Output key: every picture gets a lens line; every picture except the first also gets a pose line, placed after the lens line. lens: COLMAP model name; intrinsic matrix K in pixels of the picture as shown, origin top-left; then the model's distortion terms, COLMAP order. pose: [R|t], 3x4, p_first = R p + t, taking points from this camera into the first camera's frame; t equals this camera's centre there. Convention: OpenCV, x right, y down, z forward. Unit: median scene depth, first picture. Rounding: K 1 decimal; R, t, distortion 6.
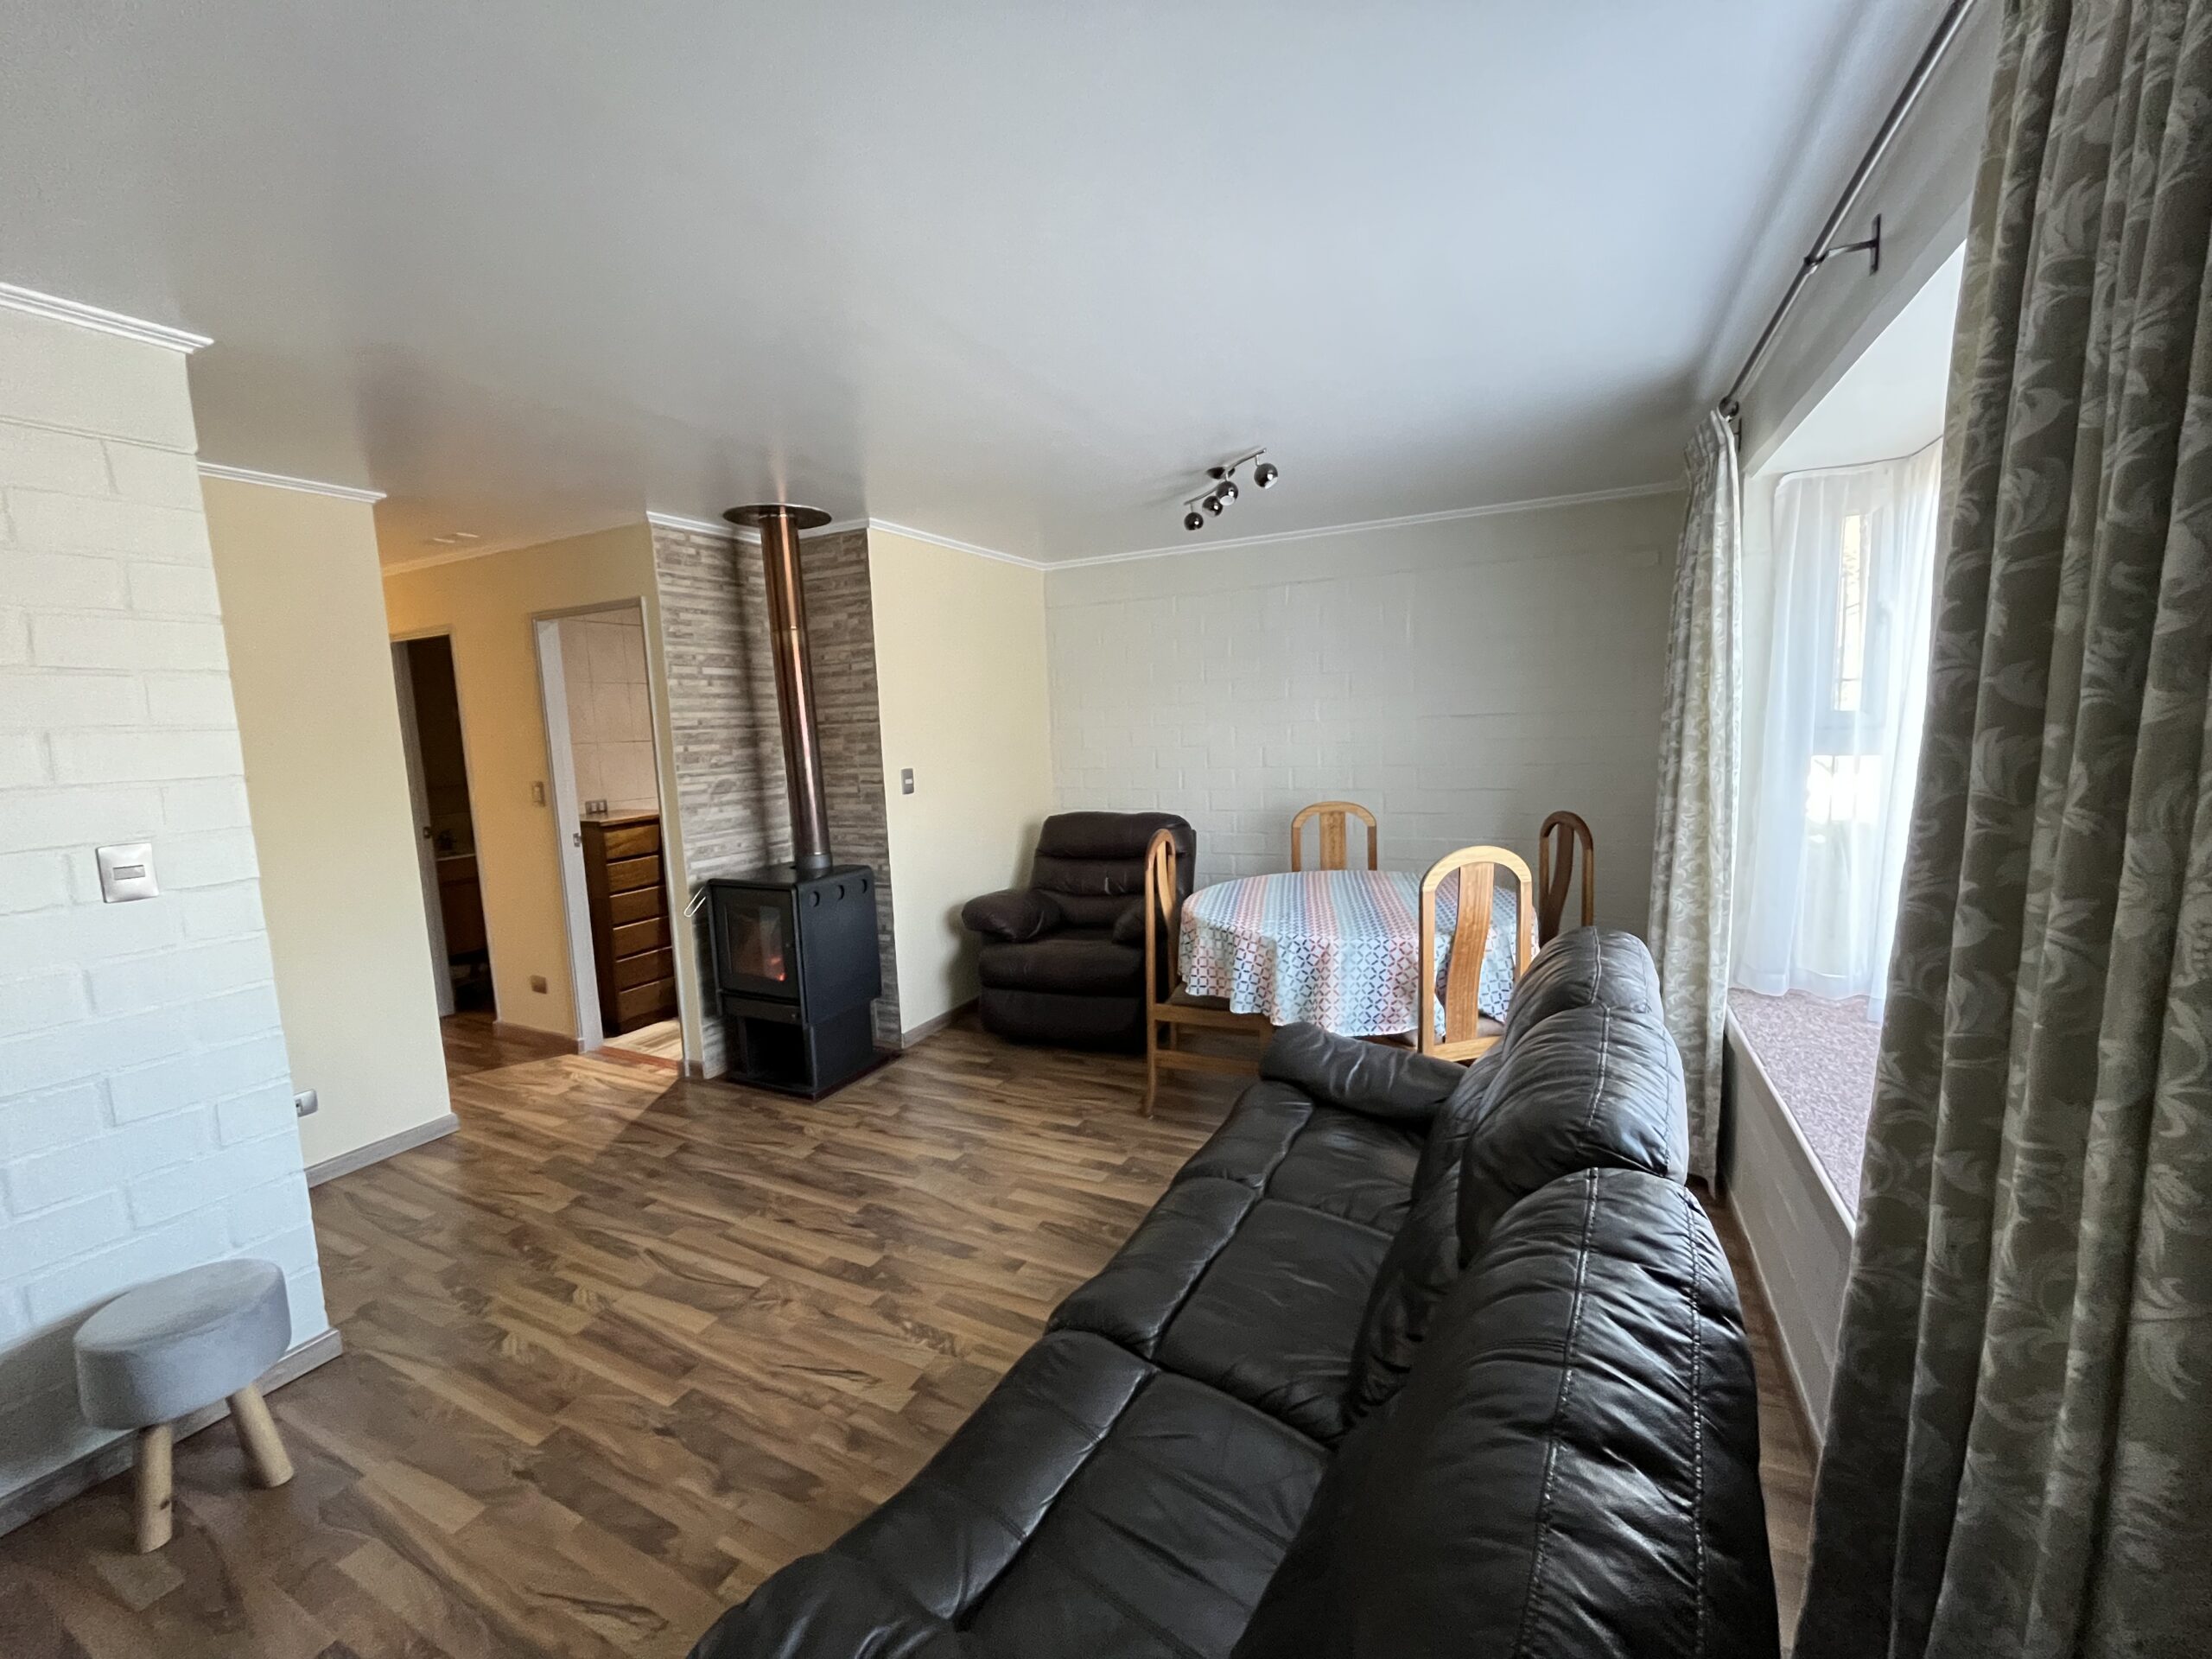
lens RADIAL K [[897.1, 0, 1106.0], [0, 897.1, 829.5], [0, 0, 1]] dist [-0.001366, -0.000131]
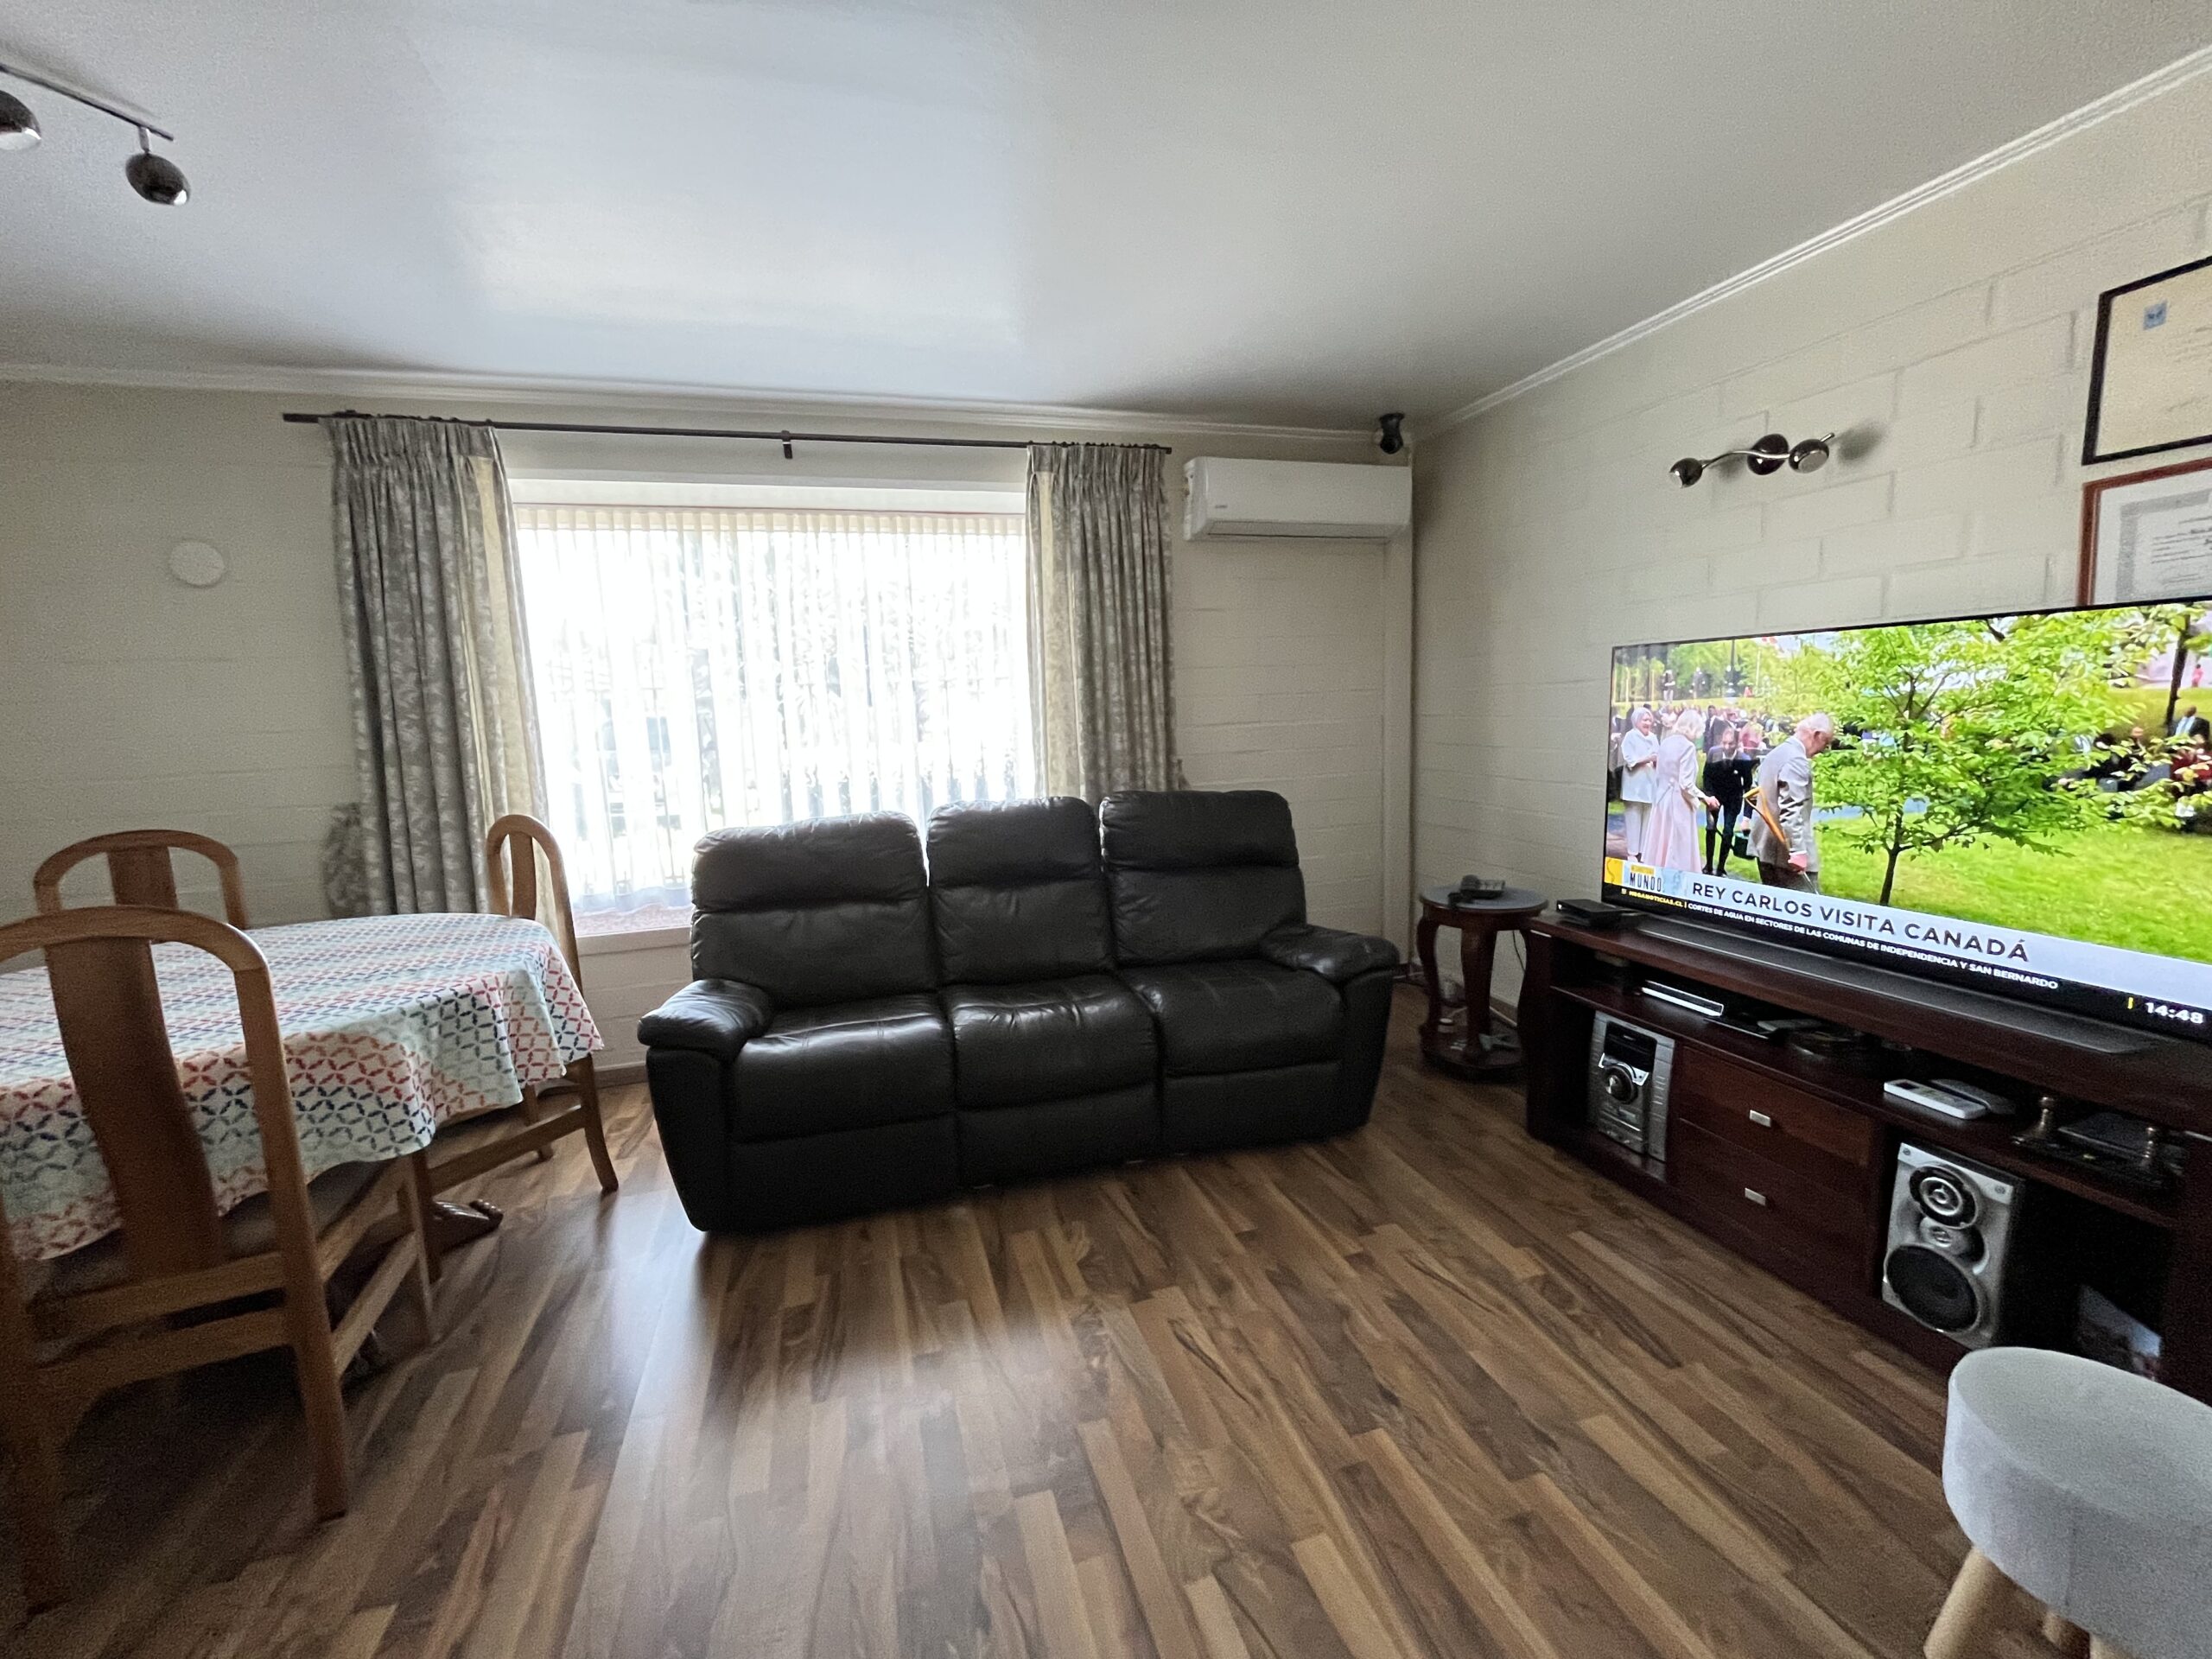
lens RADIAL K [[897.1, 0, 1106.0], [0, 897.1, 829.5], [0, 0, 1]] dist [-0.001366, -0.000131]
pose [[-0.682318, -0.030533, 0.730418, -0.879663], [0.156894, 0.969731, 0.187099, -0.058941], [-0.714021, 0.242259, -0.656875, 1.555958]]
